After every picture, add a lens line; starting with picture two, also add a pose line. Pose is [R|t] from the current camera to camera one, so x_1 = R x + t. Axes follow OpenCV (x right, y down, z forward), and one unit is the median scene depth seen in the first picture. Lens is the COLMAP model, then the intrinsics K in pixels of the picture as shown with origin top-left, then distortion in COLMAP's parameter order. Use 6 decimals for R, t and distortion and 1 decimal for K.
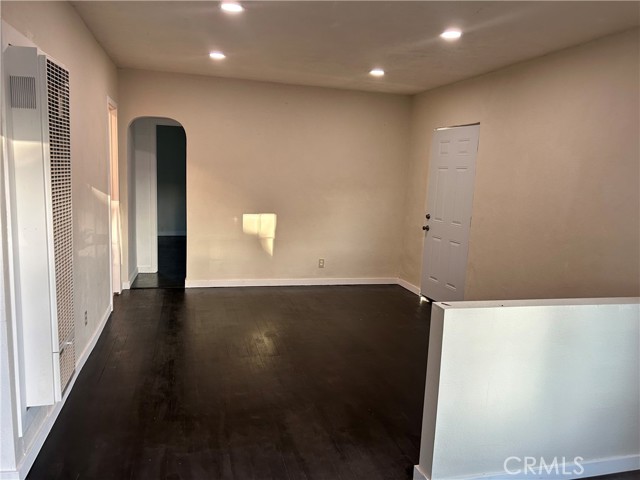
lens RADIAL K [[480.2, 0, 317.6], [0, 480.2, 244.6], [0, 0, 1]] dist [0.010362, -0.006185]
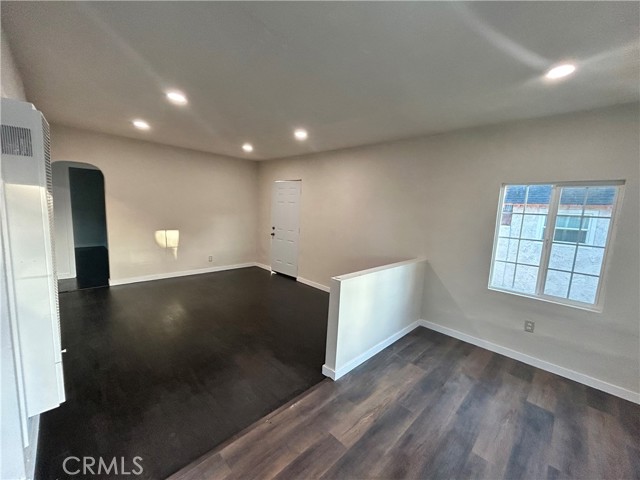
lens RADIAL K [[256.7, 0, 321.6], [0, 256.7, 238.0], [0, 0, 1]] dist [-0.000942, -0.000263]
pose [[0.868173, -0.058458, 0.492807, -0.100480], [0.062391, 0.998016, 0.008473, -0.017248], [-0.492325, 0.023390, 0.870097, 0.045500]]
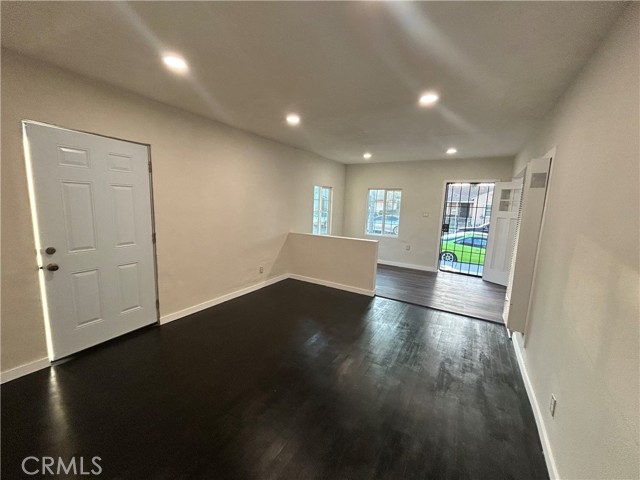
lens RADIAL K [[256.7, 0, 322.0], [0, 256.7, 238.6], [0, 0, 1]] dist [-0.000942, -0.000263]
pose [[-0.687362, -0.171202, 0.705849, -0.299984], [0.039217, 0.961657, 0.271437, -0.162036], [-0.725256, 0.214256, -0.654293, 0.958183]]
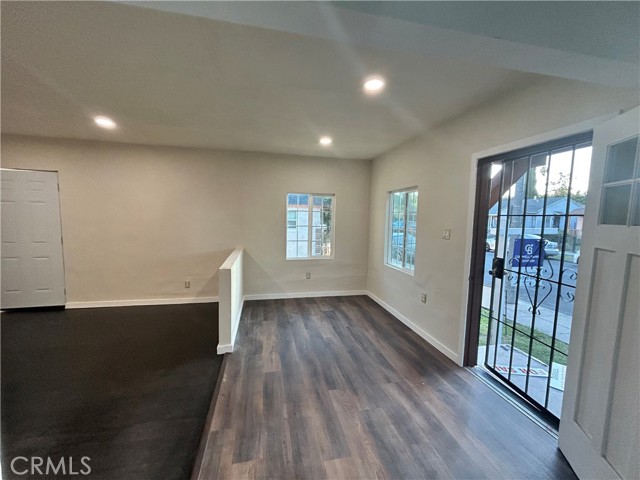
lens RADIAL K [[256.7, 0, 318.9], [0, 256.7, 237.8], [0, 0, 1]] dist [-0.000942, -0.000263]
pose [[0.055187, -0.130537, 0.989906, -0.336283], [0.129830, 0.983939, 0.122512, -0.041639], [-0.989999, 0.121759, 0.071248, 0.163057]]
